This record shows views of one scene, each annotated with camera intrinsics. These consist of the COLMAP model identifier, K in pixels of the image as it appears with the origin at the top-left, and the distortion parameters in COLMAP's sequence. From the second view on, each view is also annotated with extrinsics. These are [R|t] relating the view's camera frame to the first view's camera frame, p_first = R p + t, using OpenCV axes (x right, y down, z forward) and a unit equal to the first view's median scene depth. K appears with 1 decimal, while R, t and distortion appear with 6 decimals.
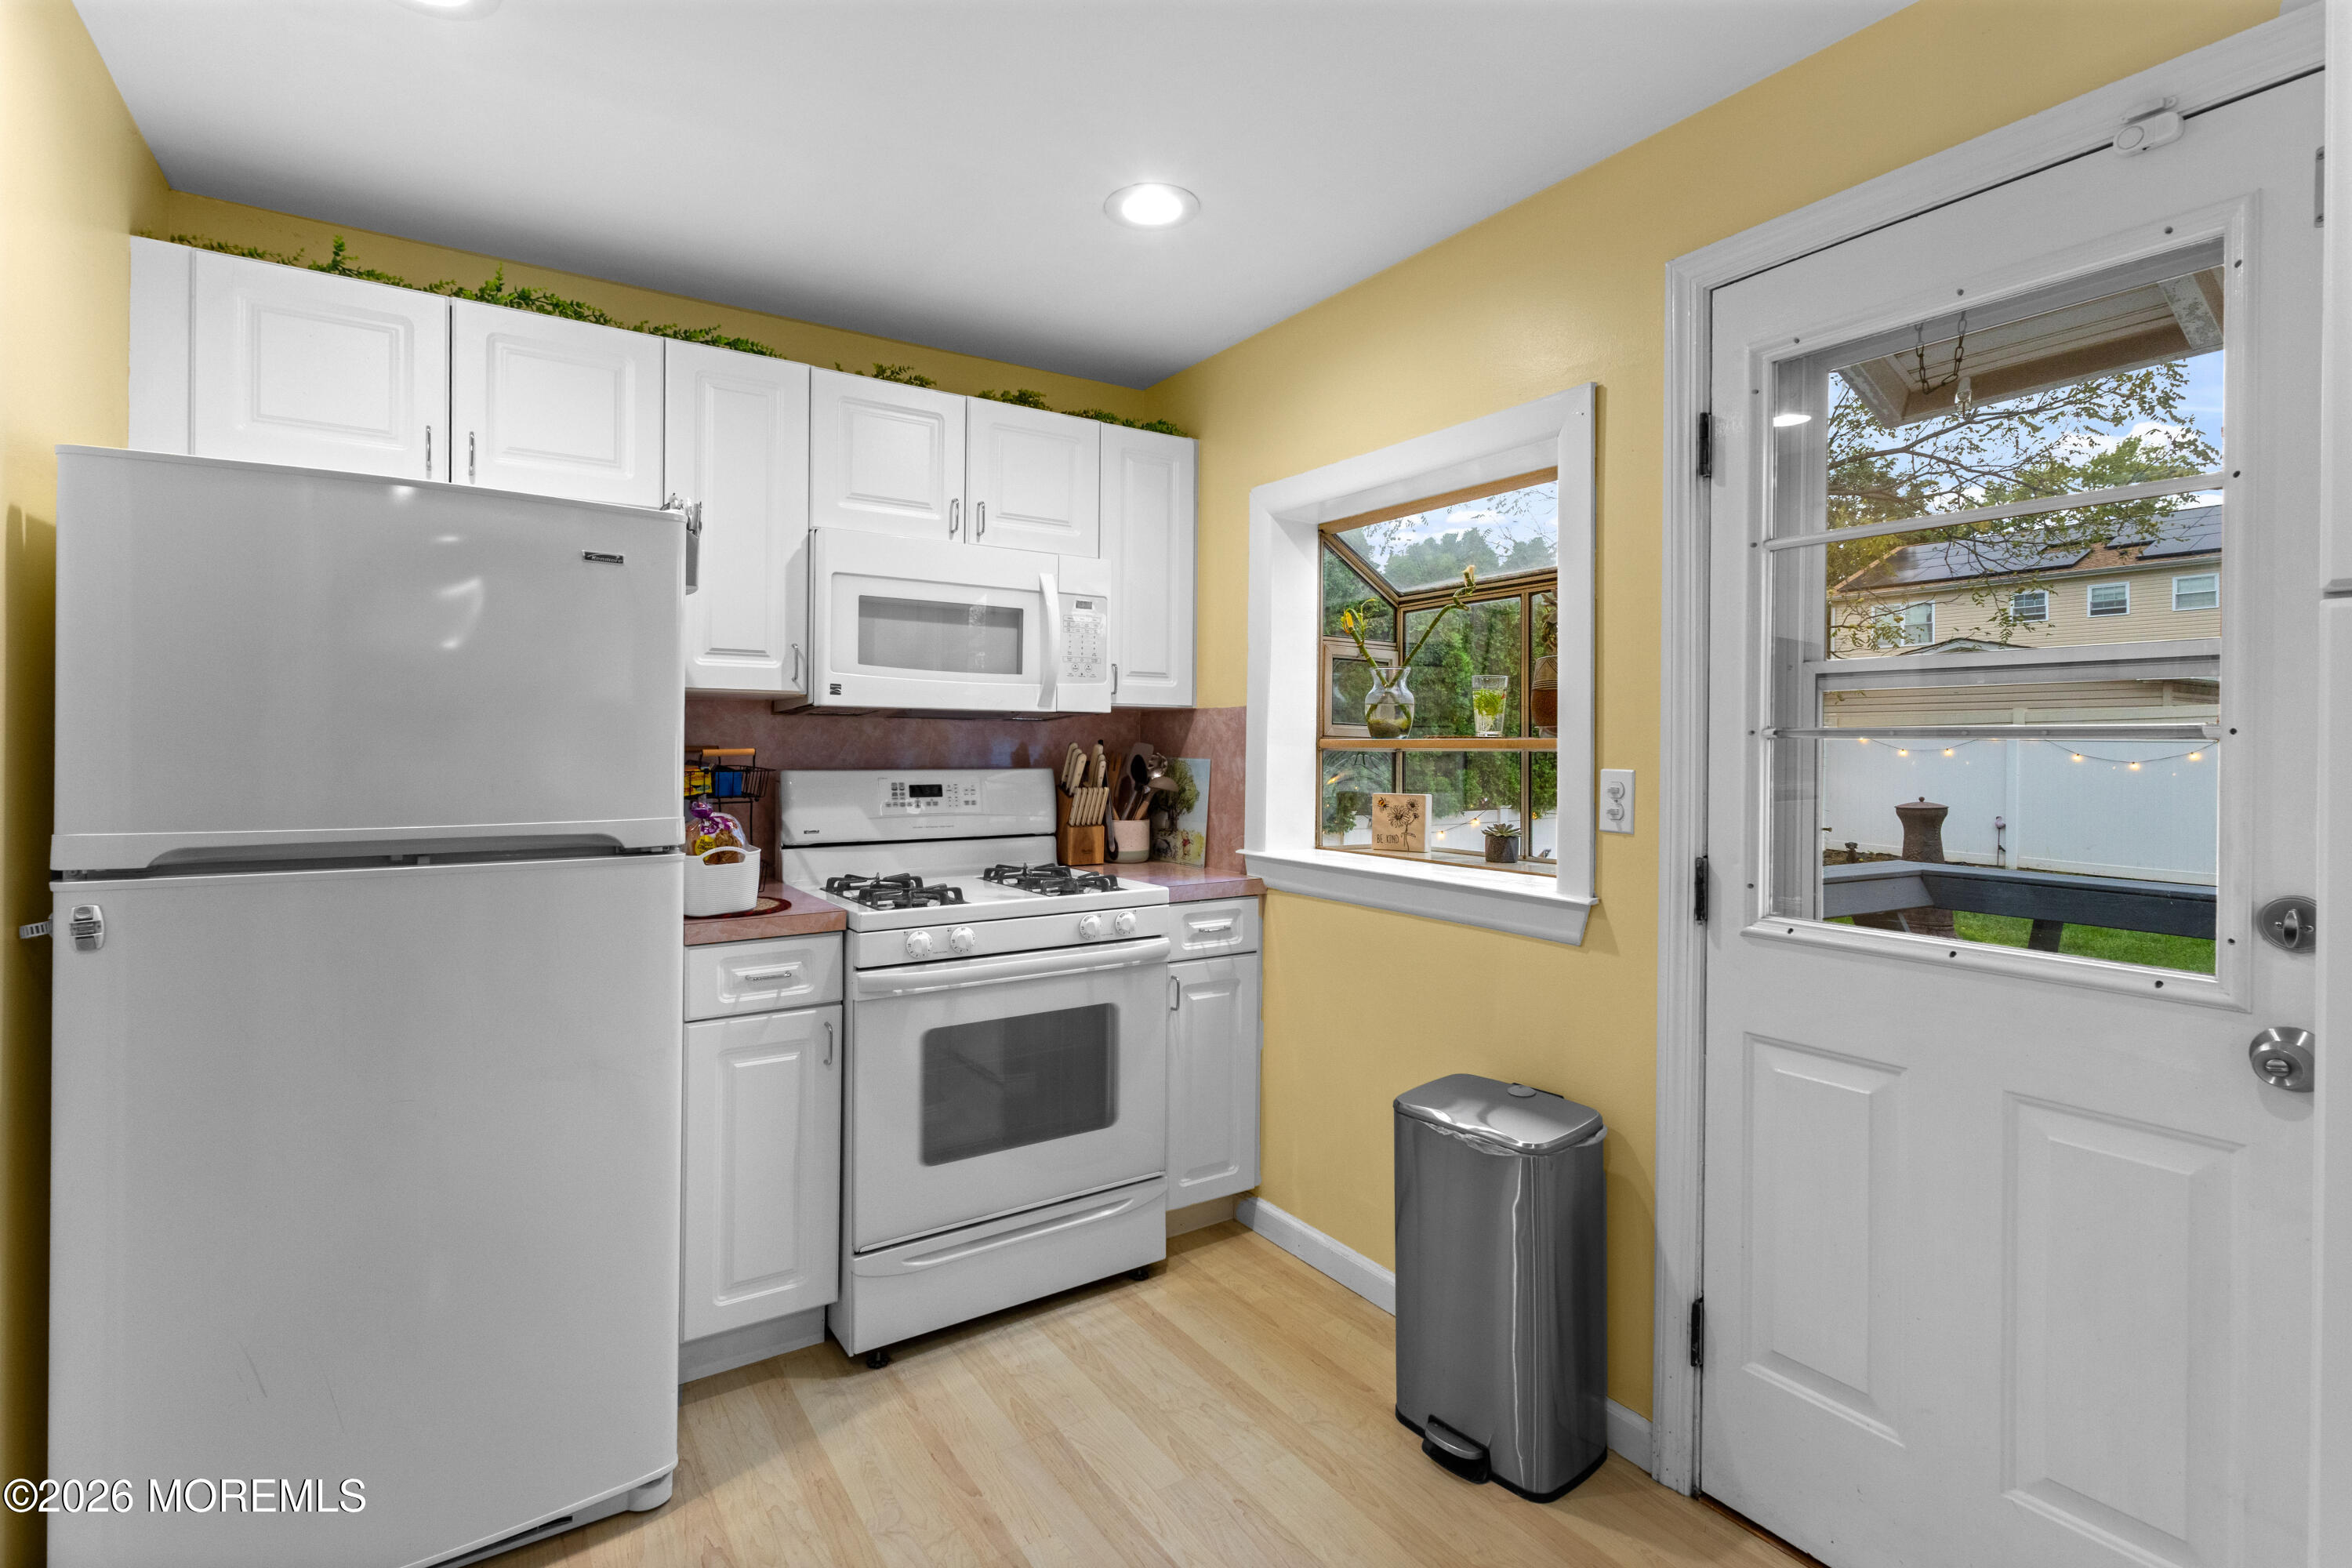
lens RADIAL K [[1096.7, 0, 1170.4], [0, 1096.7, 750.8], [0, 0, 1]] dist [0.005551, 0.000466]
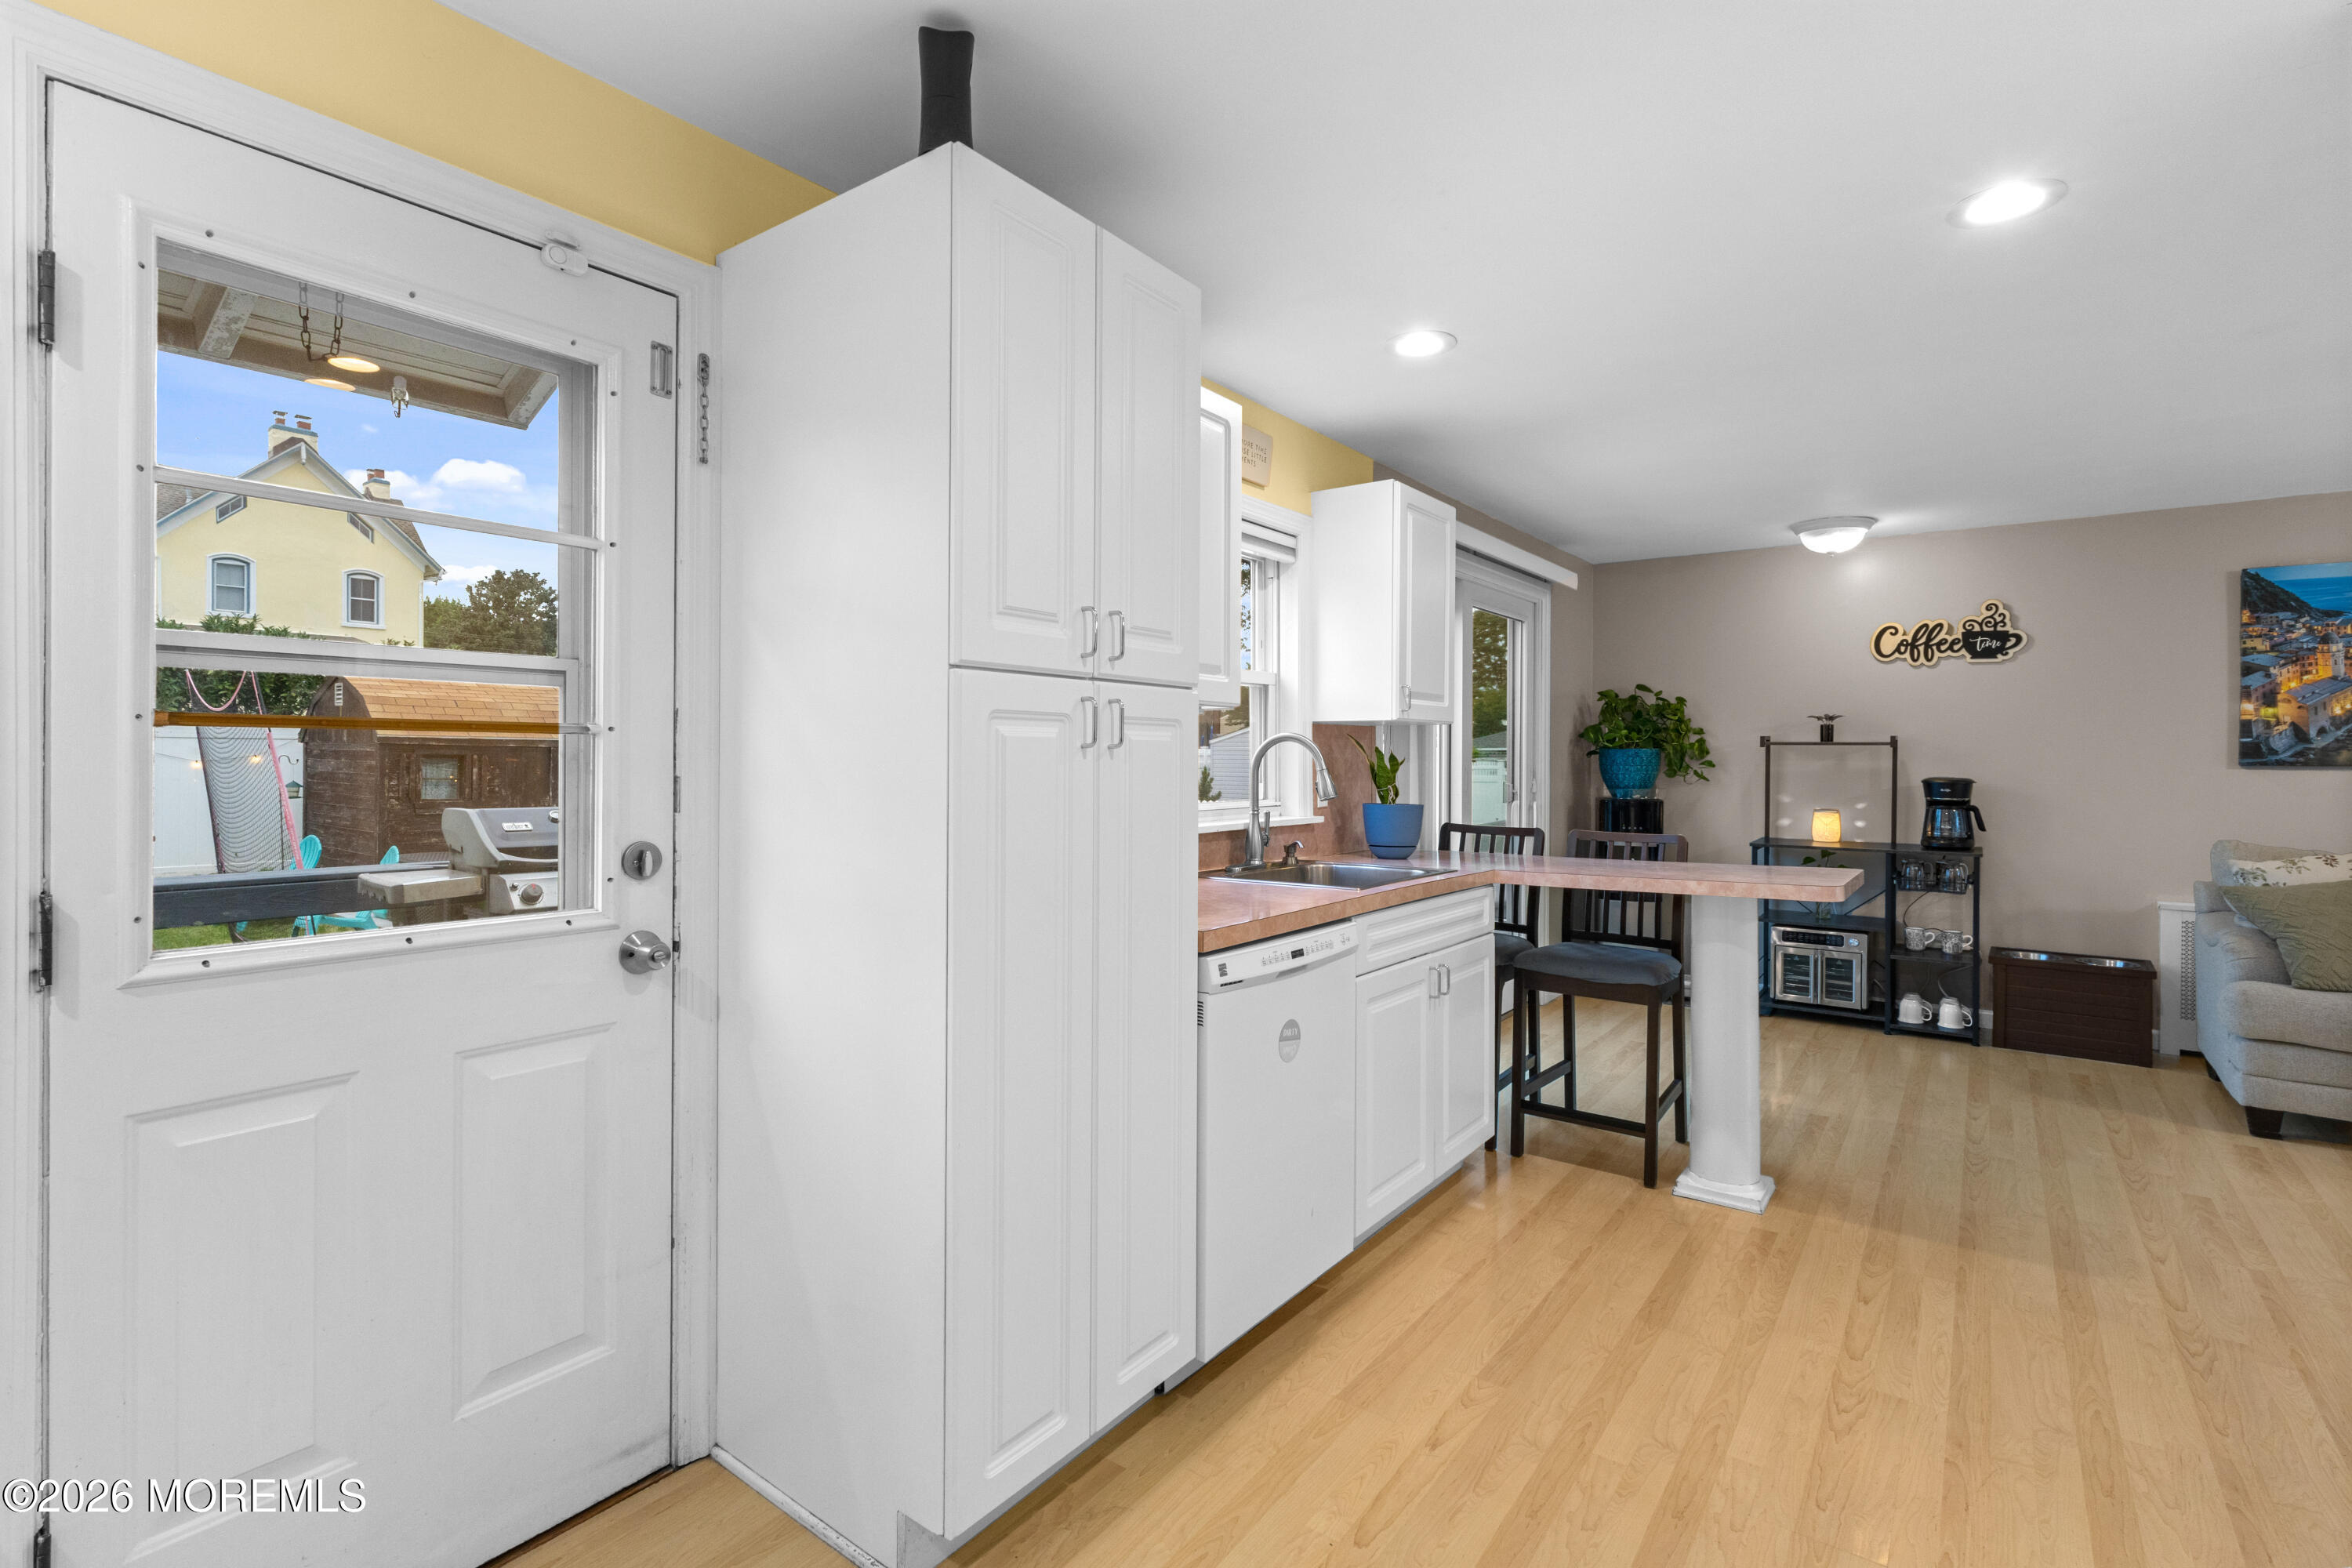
lens RADIAL K [[1096.7, 0, 1170.4], [0, 1096.7, 750.8], [0, 0, 1]] dist [0.005551, 0.000466]
pose [[-0.342707, -0.005981, 0.939423, -0.464104], [-0.004541, 0.999979, 0.004710, 0.000466], [-0.939431, -0.002652, -0.342727, 0.649288]]
